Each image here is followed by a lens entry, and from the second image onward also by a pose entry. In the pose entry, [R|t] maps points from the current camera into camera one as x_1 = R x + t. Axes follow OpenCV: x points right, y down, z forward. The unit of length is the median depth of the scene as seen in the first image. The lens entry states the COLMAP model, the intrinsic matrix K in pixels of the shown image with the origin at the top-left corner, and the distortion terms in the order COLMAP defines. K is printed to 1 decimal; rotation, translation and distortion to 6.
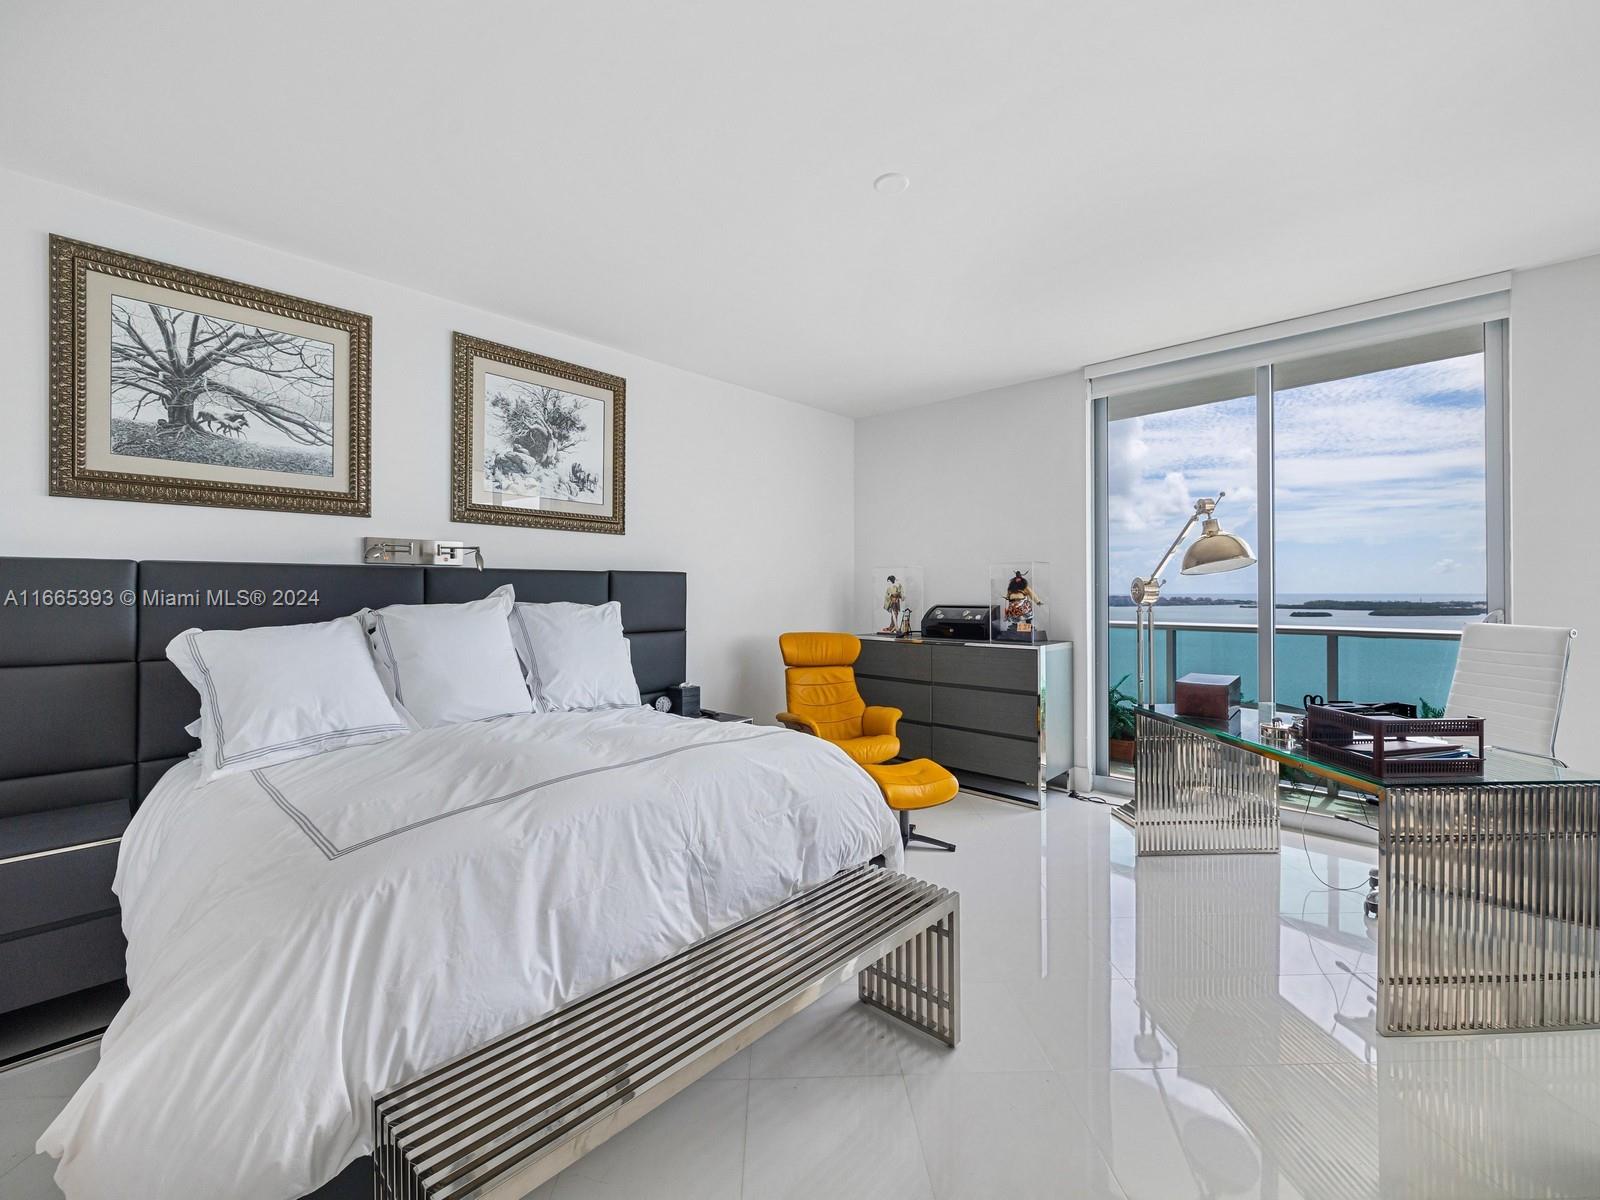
lens RADIAL K [[666.6, 0, 800.0], [0, 666.6, 600.0], [0, 0, 1]] dist [-0.002576, -0.000382]
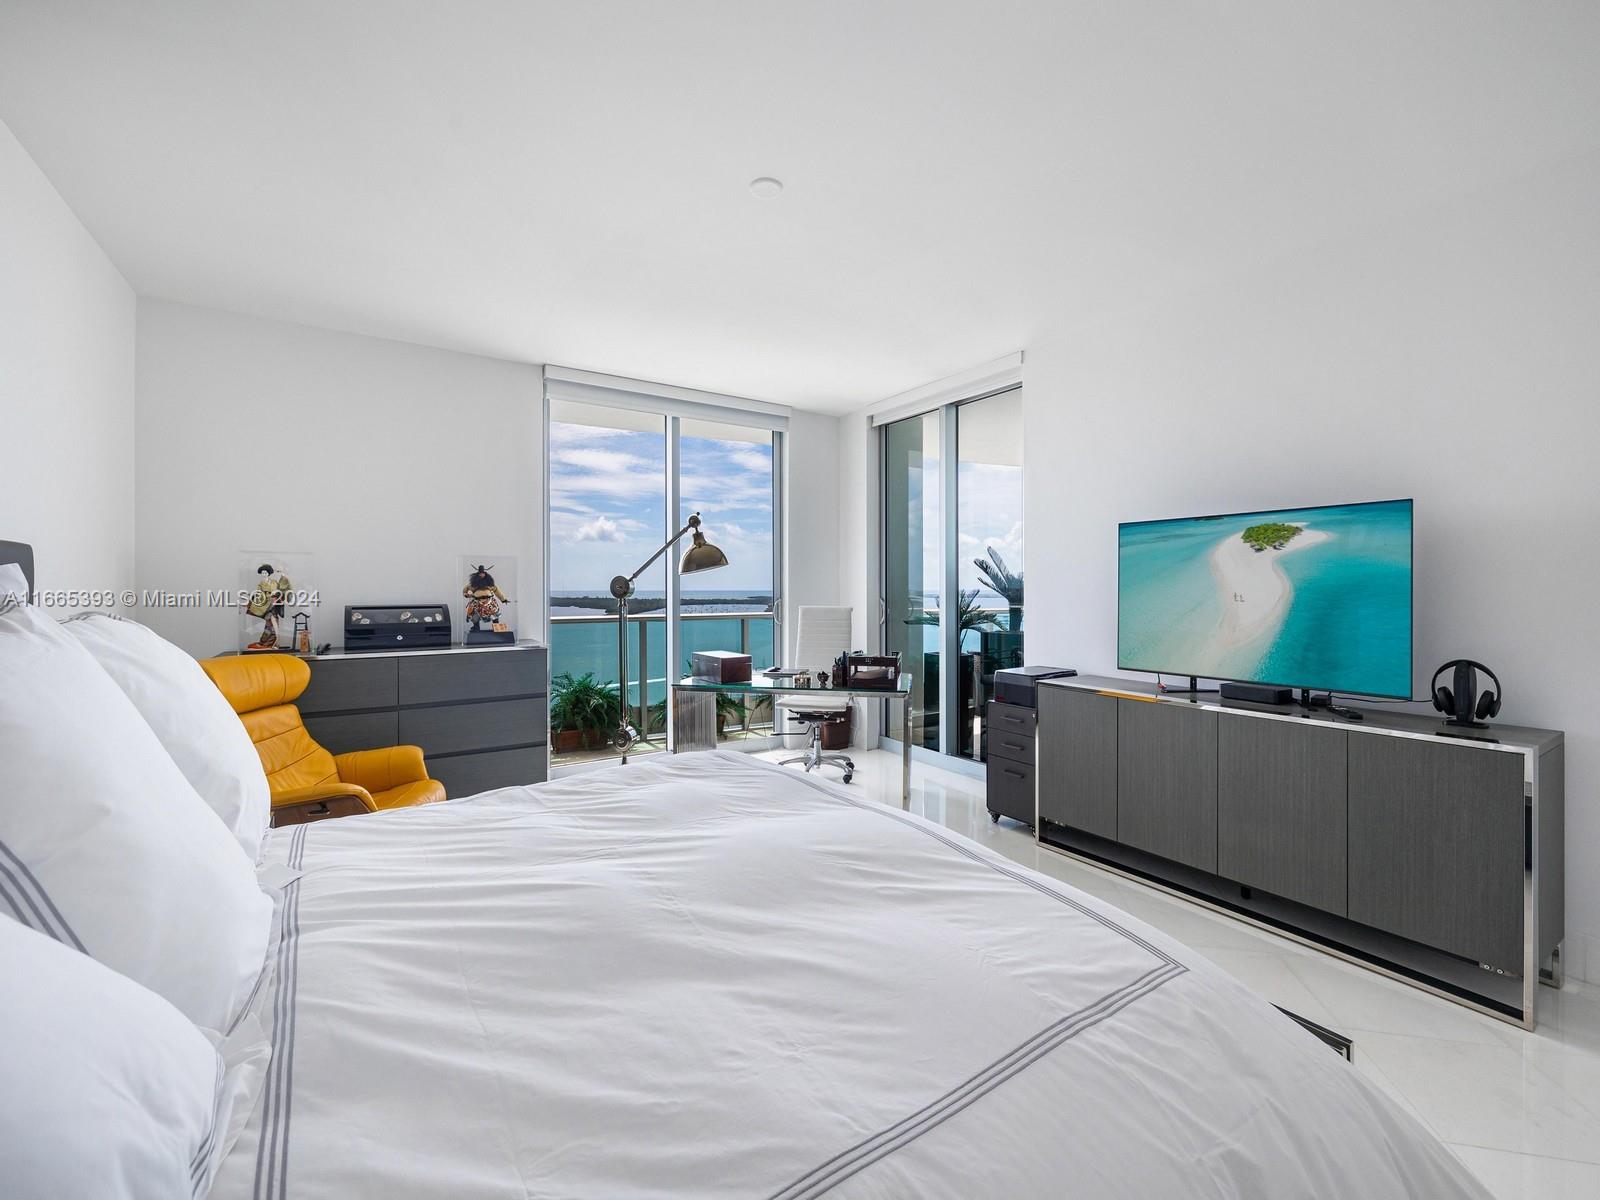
lens RADIAL K [[674.4, 0, 800.6], [0, 674.4, 591.0], [0, 0, 1]] dist [-0.002744, -0.000169]
pose [[0.230860, -0.003009, 0.972982, -0.531625], [0.013949, 0.999903, -0.000217, -0.003383], [-0.972887, 0.013622, 0.230879, 0.440307]]
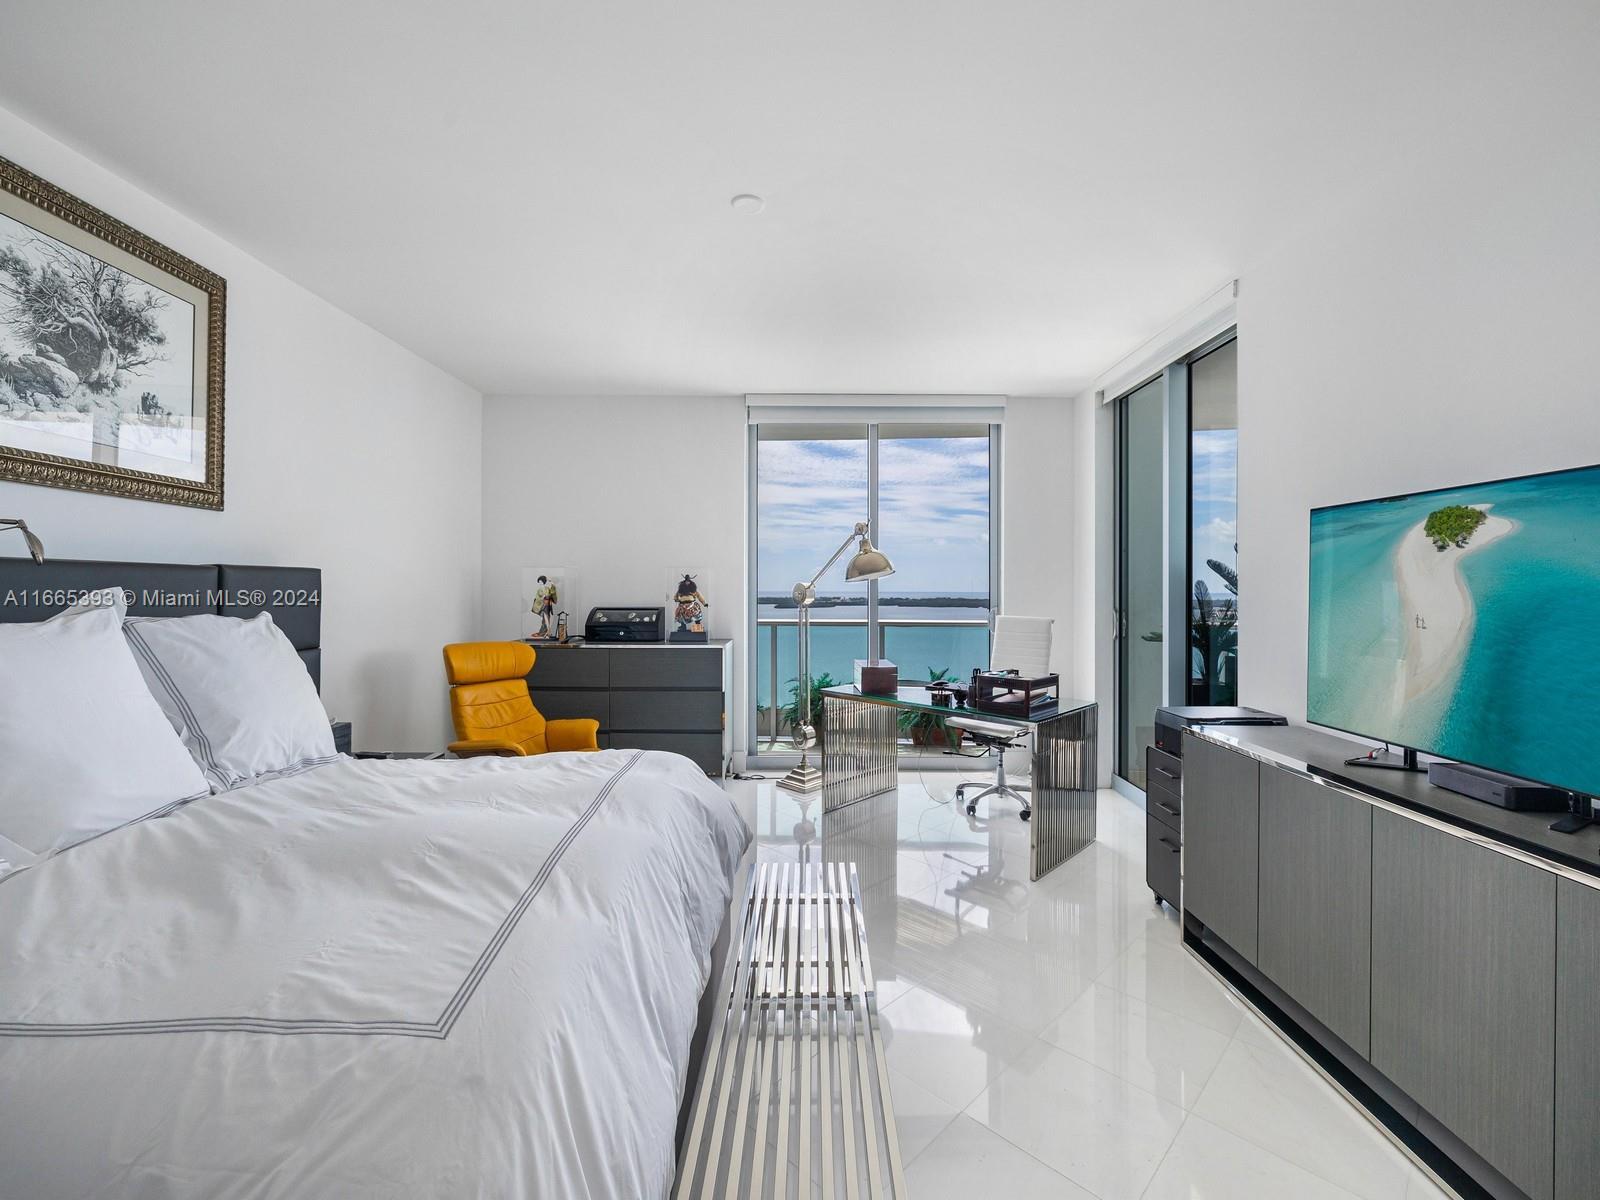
lens RADIAL K [[681.7, 0, 803.2], [0, 681.7, 593.3], [0, 0, 1]] dist [0.001675, 0.000030]
pose [[0.729739, -0.000003, 0.683726, -0.323745], [0.003252, 0.999989, -0.003467, -0.011104], [-0.683718, 0.004753, 0.729730, 0.103845]]
